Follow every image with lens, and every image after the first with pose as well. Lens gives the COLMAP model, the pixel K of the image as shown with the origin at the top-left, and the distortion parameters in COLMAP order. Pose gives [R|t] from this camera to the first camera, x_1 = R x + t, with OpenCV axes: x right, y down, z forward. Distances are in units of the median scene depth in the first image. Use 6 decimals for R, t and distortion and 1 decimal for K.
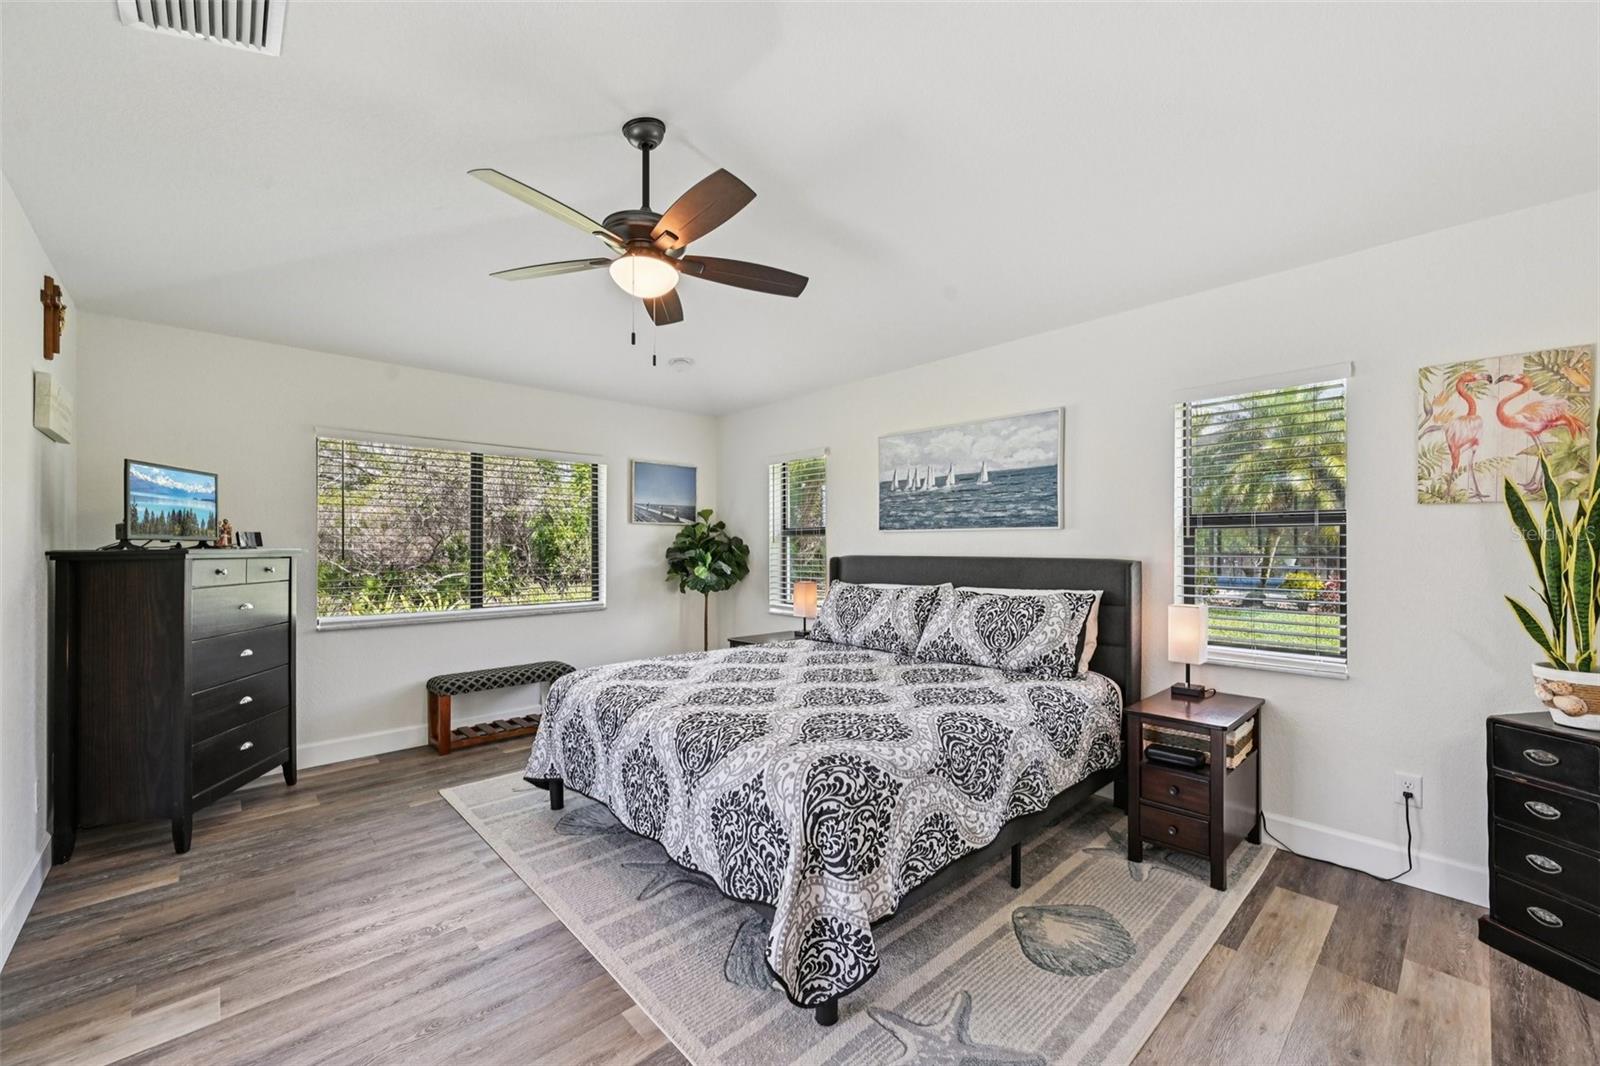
lens RADIAL K [[636.7, 0, 800.1], [0, 636.7, 526.2], [0, 0, 1]] dist [-0.001136, 0.000053]
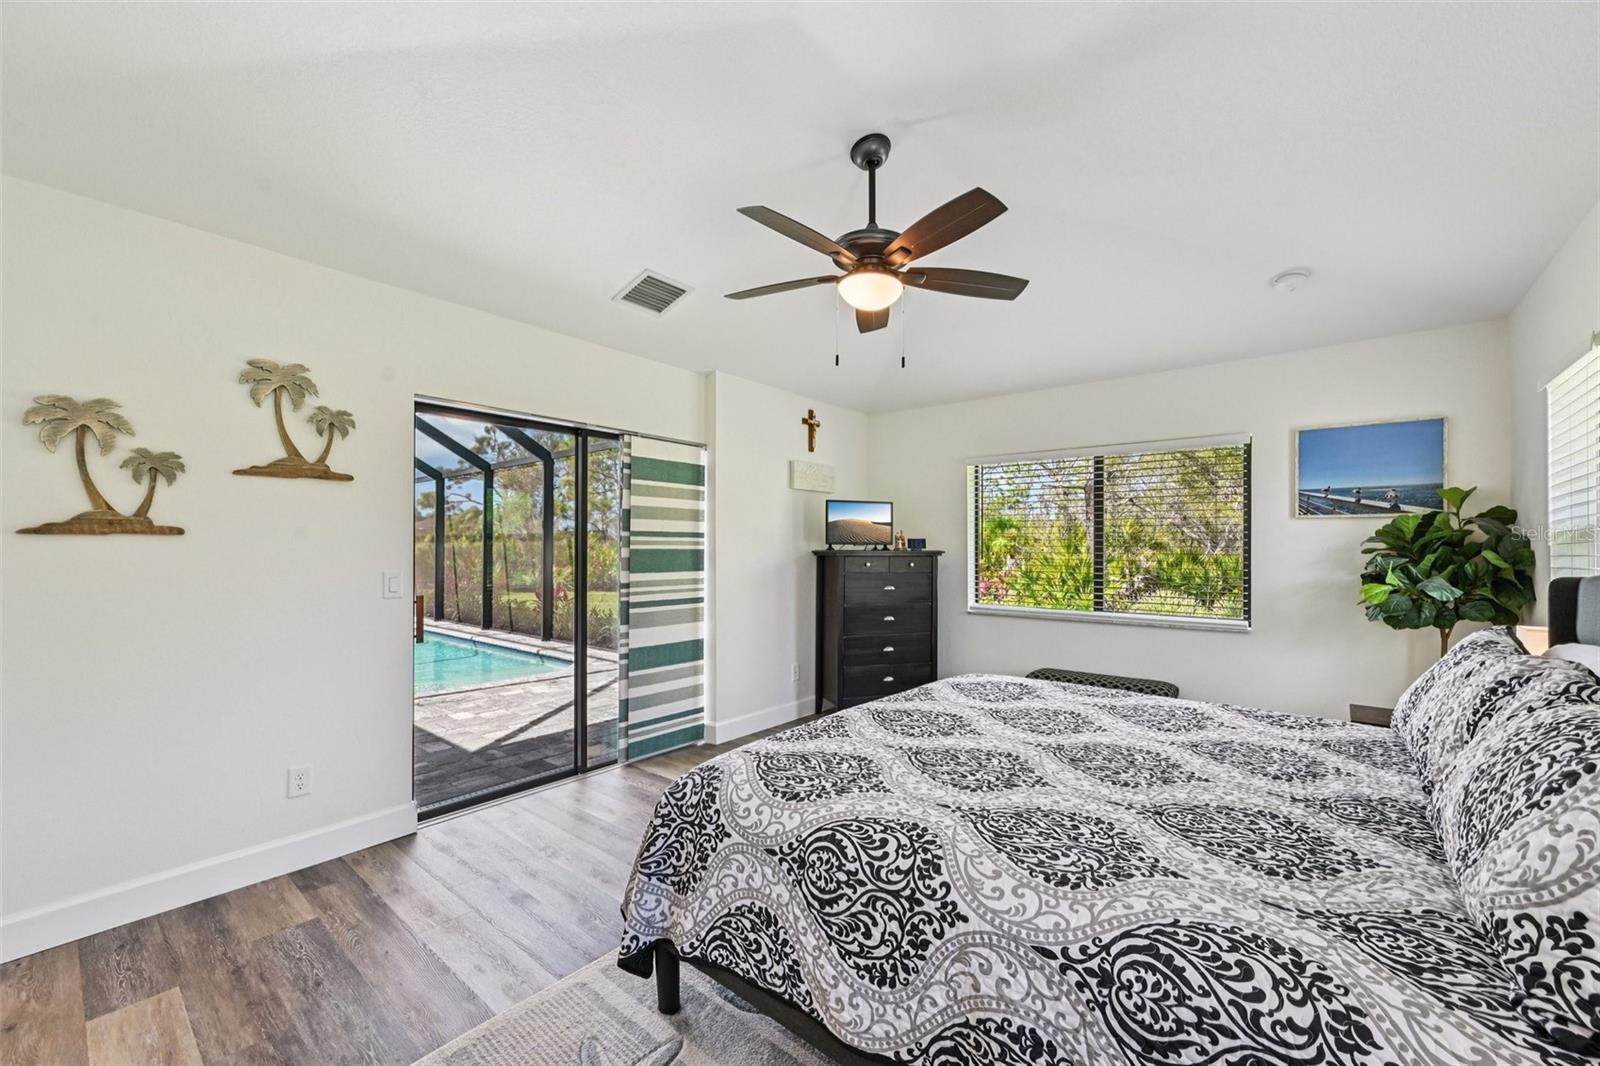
lens RADIAL K [[631.8, 0, 807.3], [0, 631.8, 534.2], [0, 0, 1]] dist [0.000970, 0.000198]
pose [[0.133286, -0.020731, -0.990861, 0.790455], [0.026552, 0.999497, -0.017340, 0.022938], [0.990722, -0.023998, 0.133769, 0.790412]]
